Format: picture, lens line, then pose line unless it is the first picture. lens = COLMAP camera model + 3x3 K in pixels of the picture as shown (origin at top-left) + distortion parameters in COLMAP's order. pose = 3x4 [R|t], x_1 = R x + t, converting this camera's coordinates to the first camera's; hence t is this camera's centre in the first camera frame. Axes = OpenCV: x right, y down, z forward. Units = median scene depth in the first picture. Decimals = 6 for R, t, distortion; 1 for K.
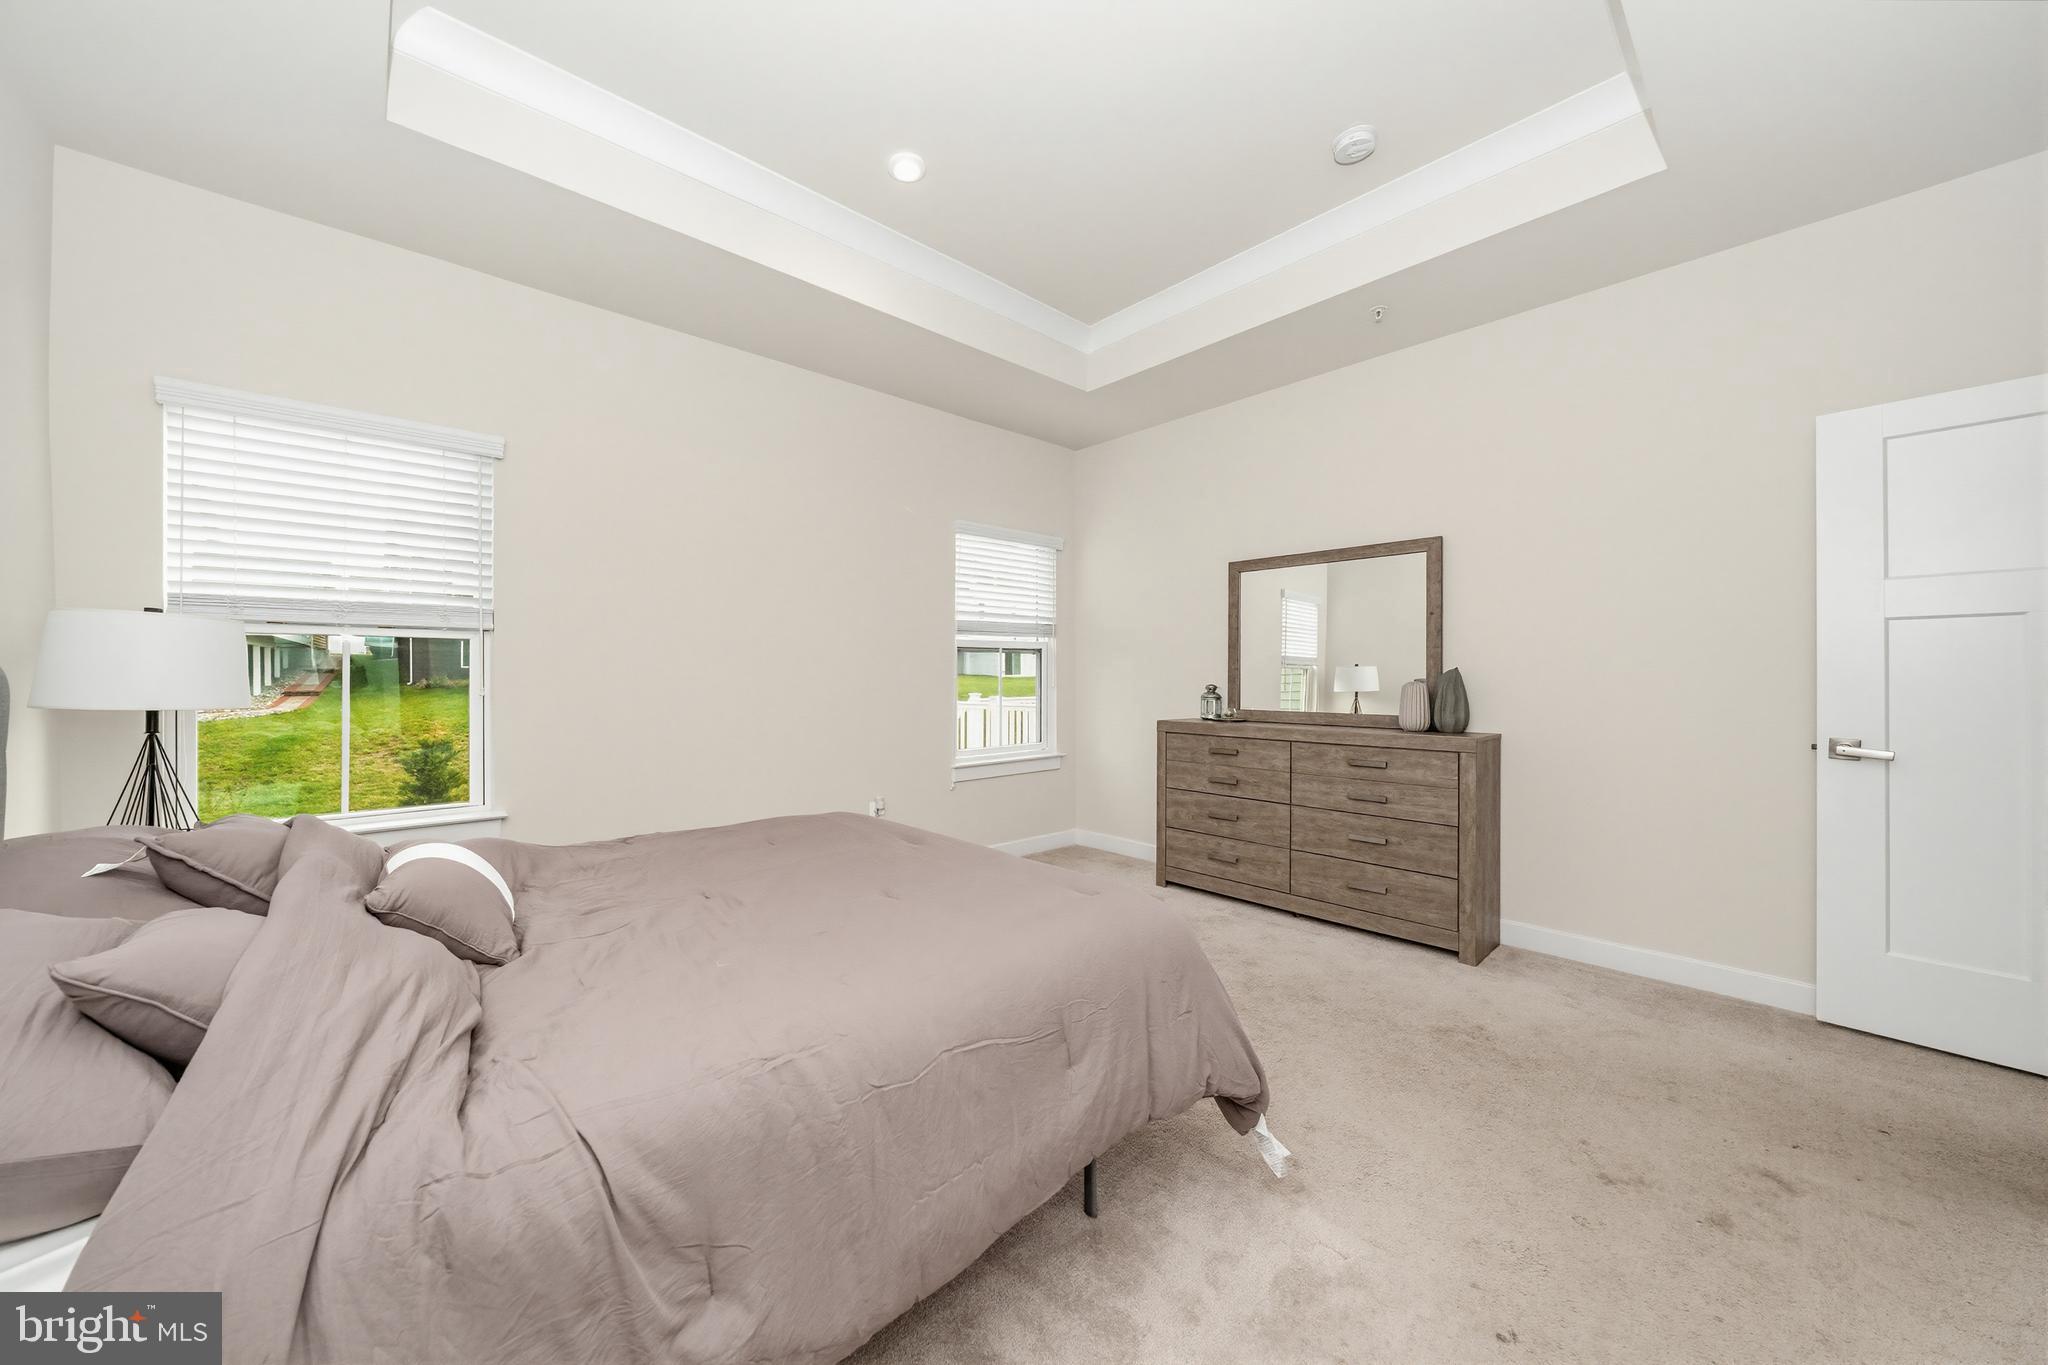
lens RADIAL K [[700.4, 0, 1024.2], [0, 700.4, 679.5], [0, 0, 1]] dist [-0.000487, -0.000527]
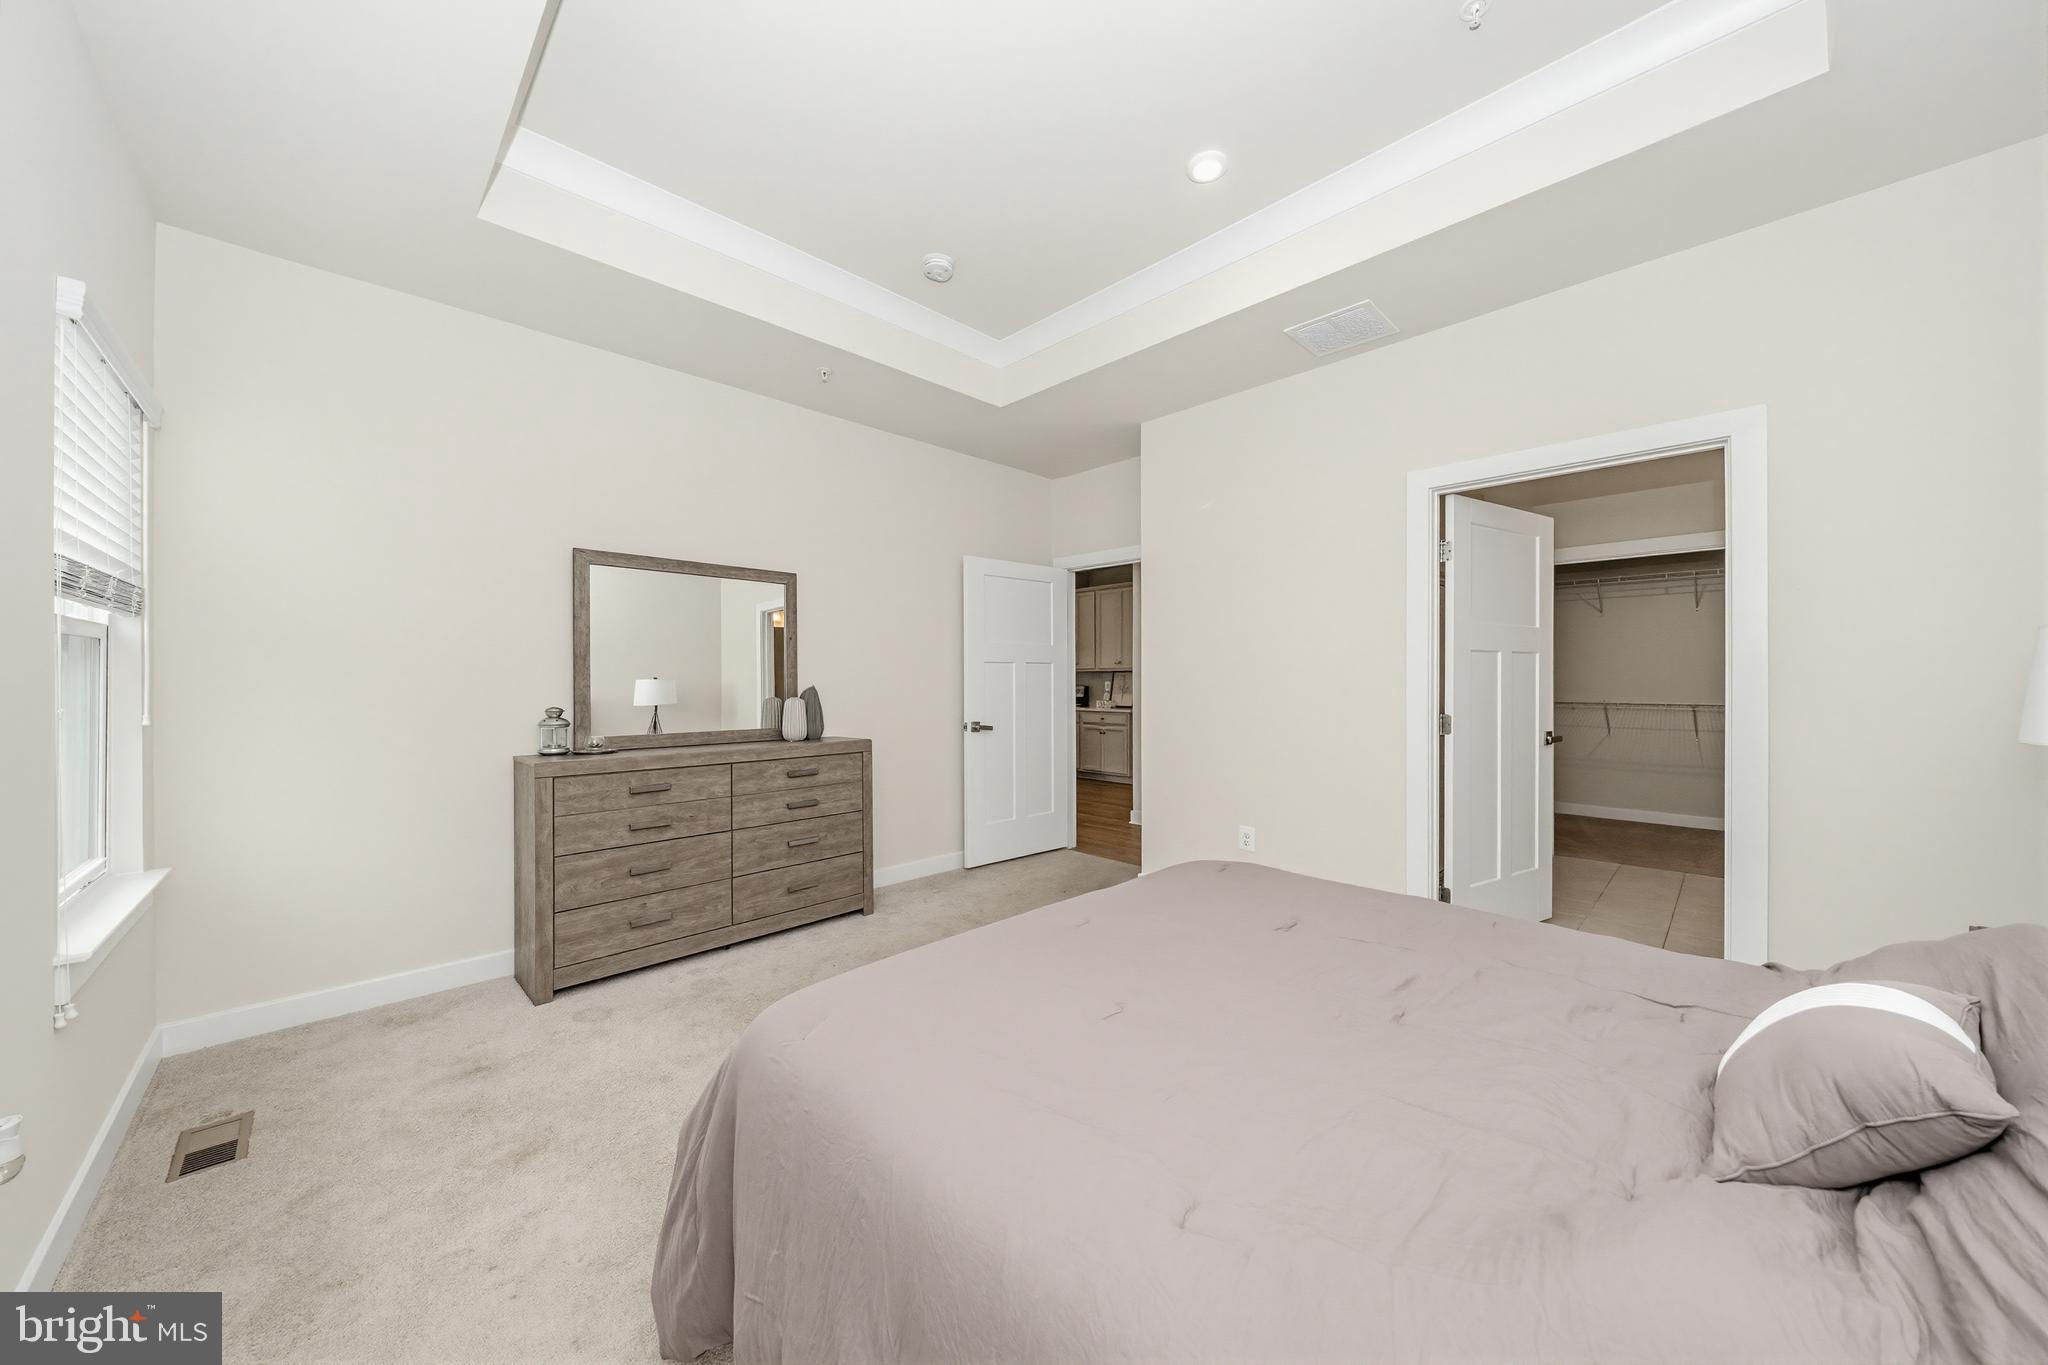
lens RADIAL K [[700.4, 0, 1023.9], [0, 700.4, 677.2], [0, 0, 1]] dist [-0.000487, -0.000527]
pose [[-0.003612, 0.005745, 0.999977, -0.560718], [0.008124, 0.999951, -0.005716, -0.019377], [-0.999960, 0.008103, -0.003658, 0.601049]]
